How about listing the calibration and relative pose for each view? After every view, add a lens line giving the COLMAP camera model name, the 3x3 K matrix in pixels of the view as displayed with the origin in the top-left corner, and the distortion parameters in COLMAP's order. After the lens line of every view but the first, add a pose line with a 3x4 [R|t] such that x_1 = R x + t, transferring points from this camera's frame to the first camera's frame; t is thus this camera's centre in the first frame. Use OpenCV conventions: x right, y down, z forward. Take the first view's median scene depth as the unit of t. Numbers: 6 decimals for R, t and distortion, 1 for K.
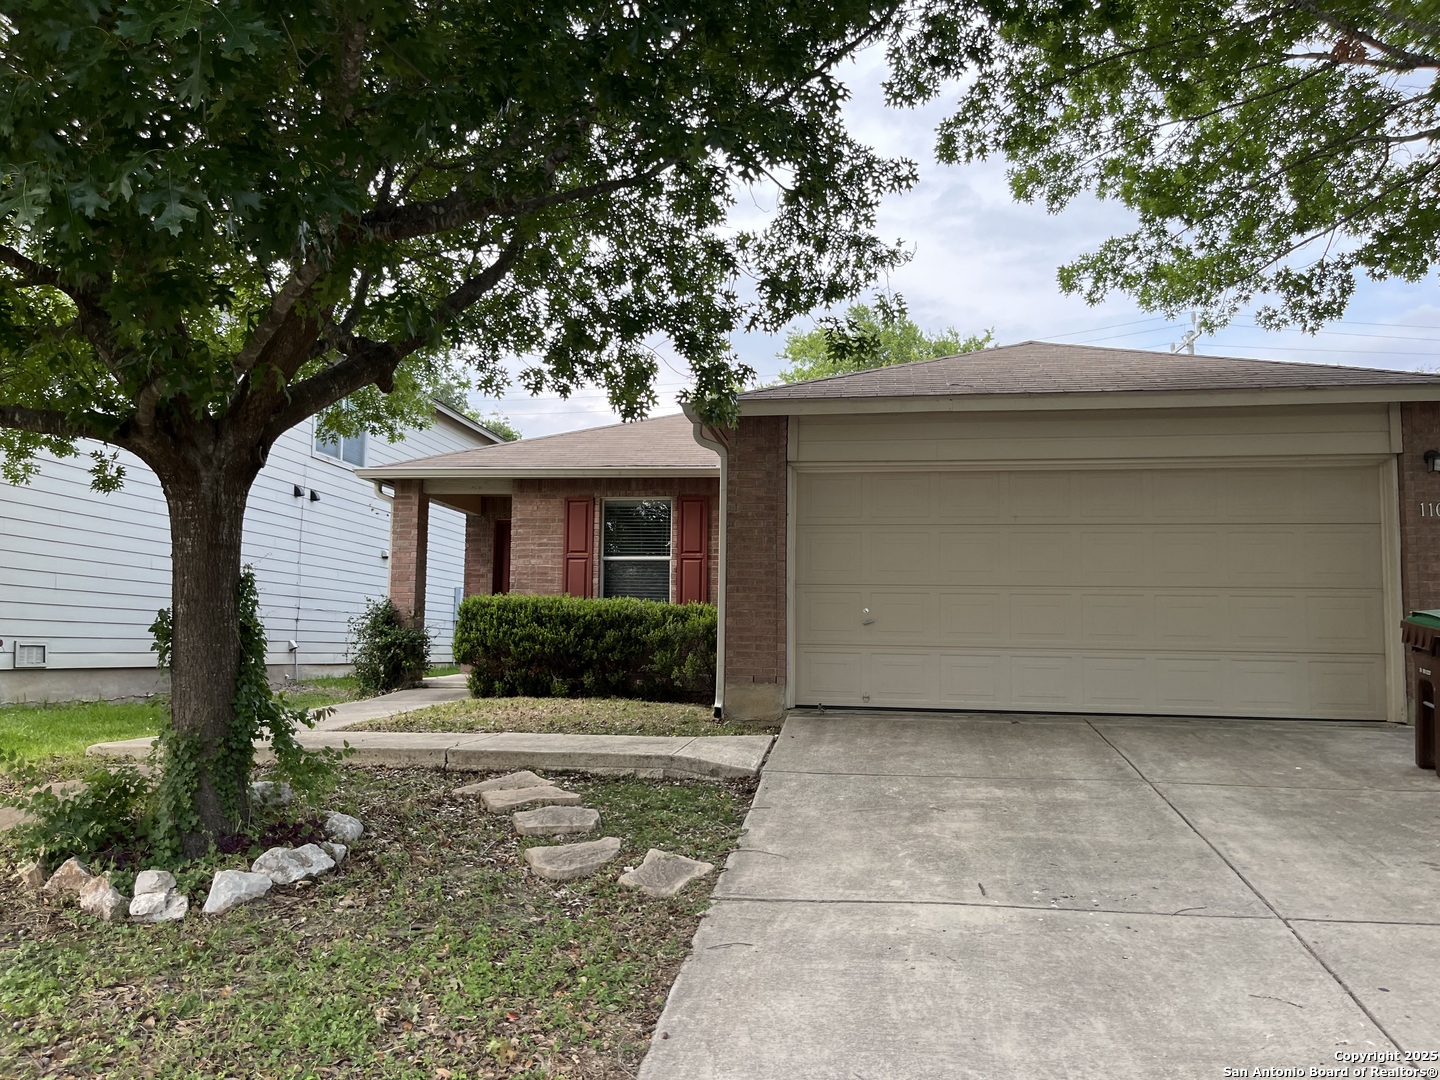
lens RADIAL K [[1097.8, 0, 718.2], [0, 1097.8, 547.4], [0, 0, 1]] dist [0.037601, -0.054707]
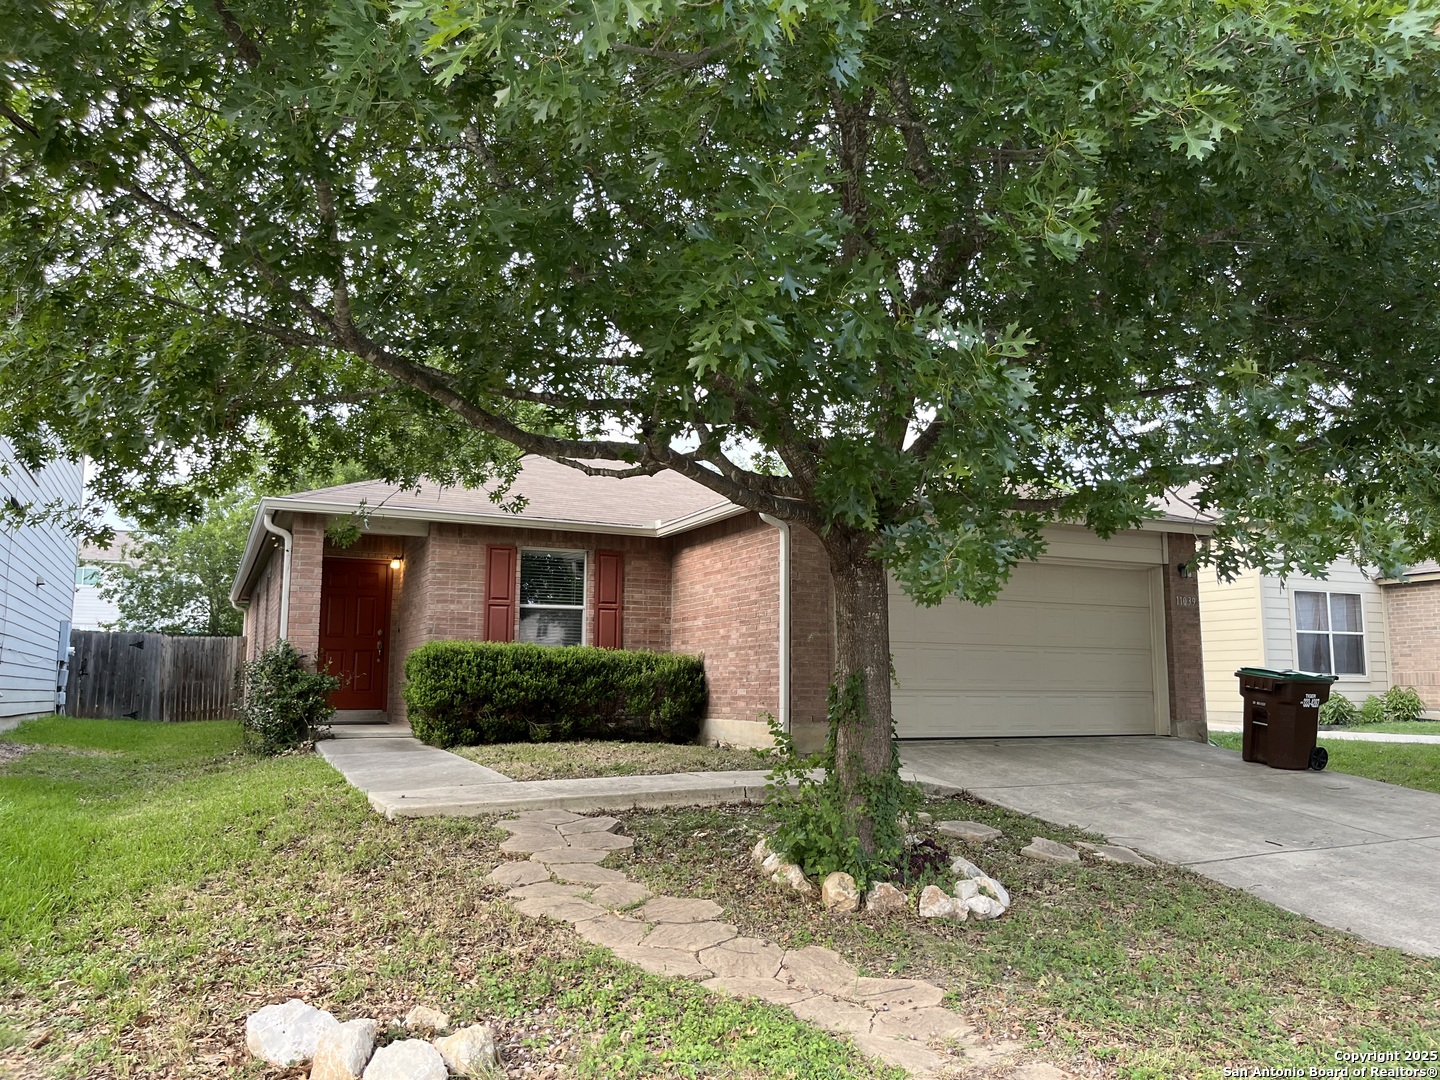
lens RADIAL K [[1097.8, 0, 724.7], [0, 1097.8, 535.3], [0, 0, 1]] dist [0.037601, -0.054707]
pose [[0.820810, 0.069121, 0.567004, -0.600168], [-0.044401, 0.997369, -0.057308, -0.005996], [-0.569473, 0.021863, 0.821719, 0.048884]]
